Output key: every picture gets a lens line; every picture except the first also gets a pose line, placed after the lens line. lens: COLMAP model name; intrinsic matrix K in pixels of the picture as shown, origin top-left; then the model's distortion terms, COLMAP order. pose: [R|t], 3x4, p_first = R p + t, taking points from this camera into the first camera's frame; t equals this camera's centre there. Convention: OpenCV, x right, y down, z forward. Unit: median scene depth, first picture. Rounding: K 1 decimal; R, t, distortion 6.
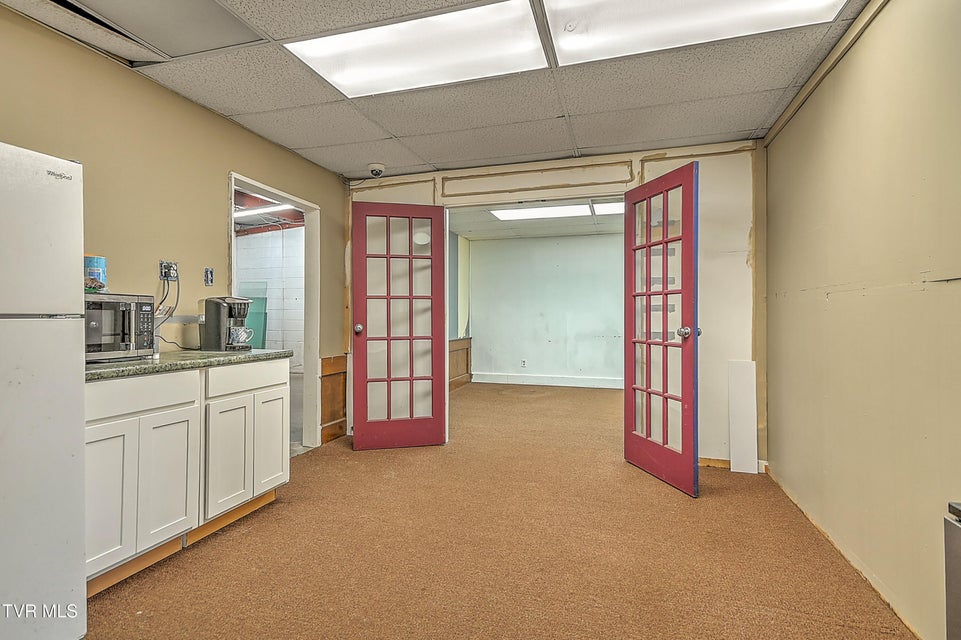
lens RADIAL K [[469.4, 0, 473.8], [0, 469.4, 314.8], [0, 0, 1]] dist [0.022311, -0.003649]
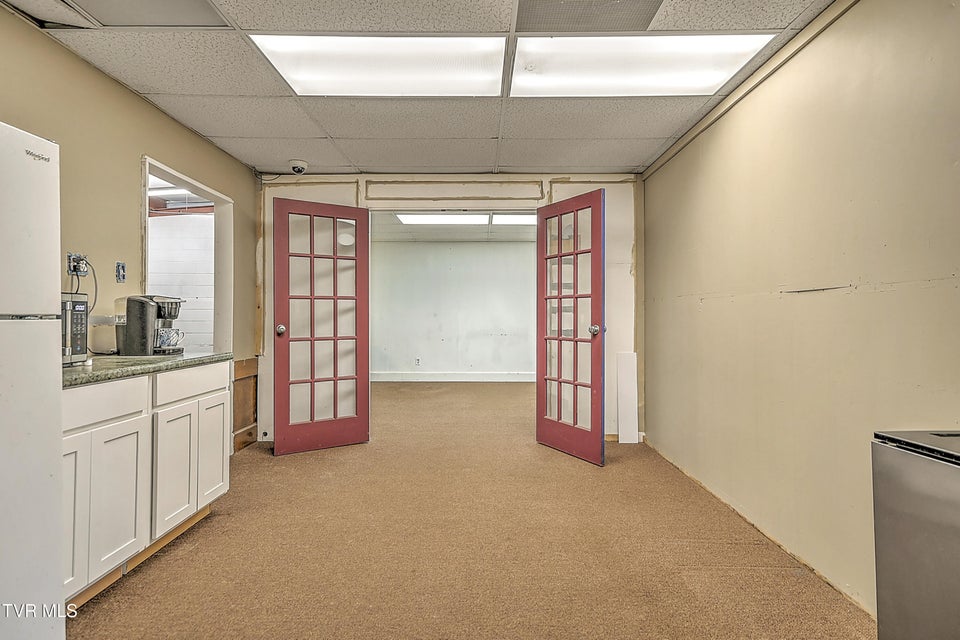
lens RADIAL K [[452.3, 0, 485.2], [0, 452.3, 314.2], [0, 0, 1]] dist [0.021507, -0.006332]
pose [[0.956021, 0.000428, 0.293299, -0.149869], [0.000005, 0.999999, -0.001476, -0.000483], [-0.293299, 0.001413, 0.956020, -0.021278]]
